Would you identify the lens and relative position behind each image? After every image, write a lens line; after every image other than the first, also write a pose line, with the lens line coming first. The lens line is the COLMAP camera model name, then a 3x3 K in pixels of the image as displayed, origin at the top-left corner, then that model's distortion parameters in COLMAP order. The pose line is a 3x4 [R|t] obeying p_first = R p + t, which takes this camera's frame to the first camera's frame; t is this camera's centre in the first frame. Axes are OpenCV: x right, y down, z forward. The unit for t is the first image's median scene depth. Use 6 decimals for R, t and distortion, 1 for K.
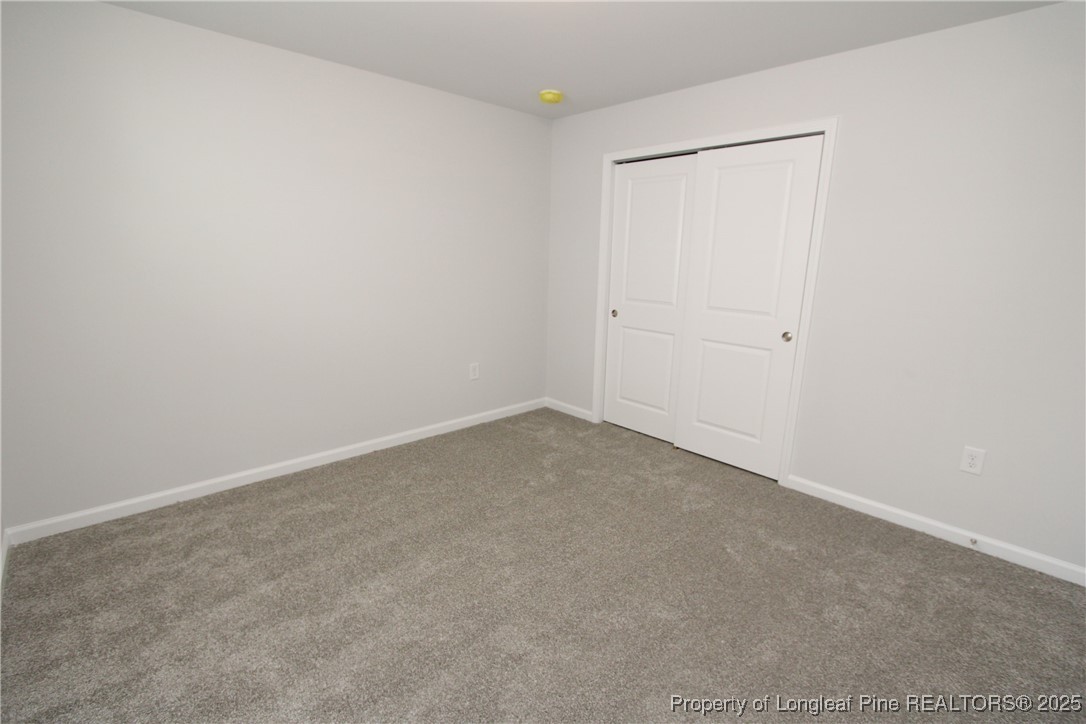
lens RADIAL K [[505.1, 0, 539.6], [0, 505.1, 364.7], [0, 0, 1]] dist [-0.029073, 0.006159]
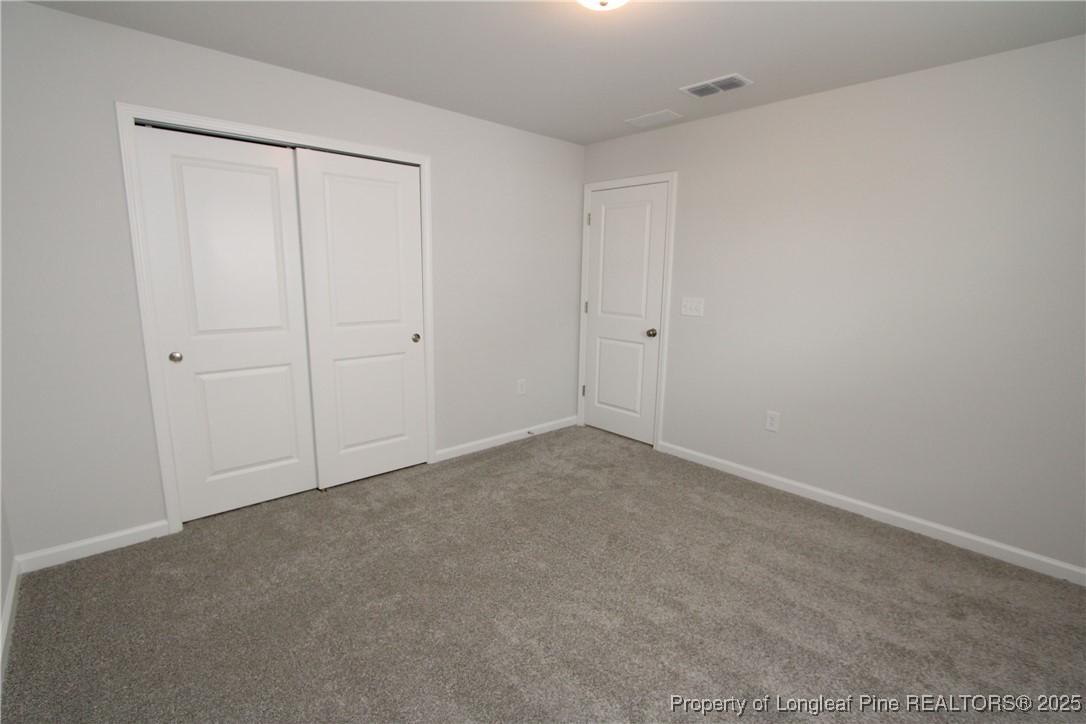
lens RADIAL K [[505.1, 0, 539.6], [0, 505.1, 364.7], [0, 0, 1]] dist [-0.029073, 0.006159]
pose [[0.013953, -0.205557, 0.978546, -0.614946], [0.198498, 0.959733, 0.198775, -0.163436], [-0.980002, 0.191466, 0.054193, 0.643311]]
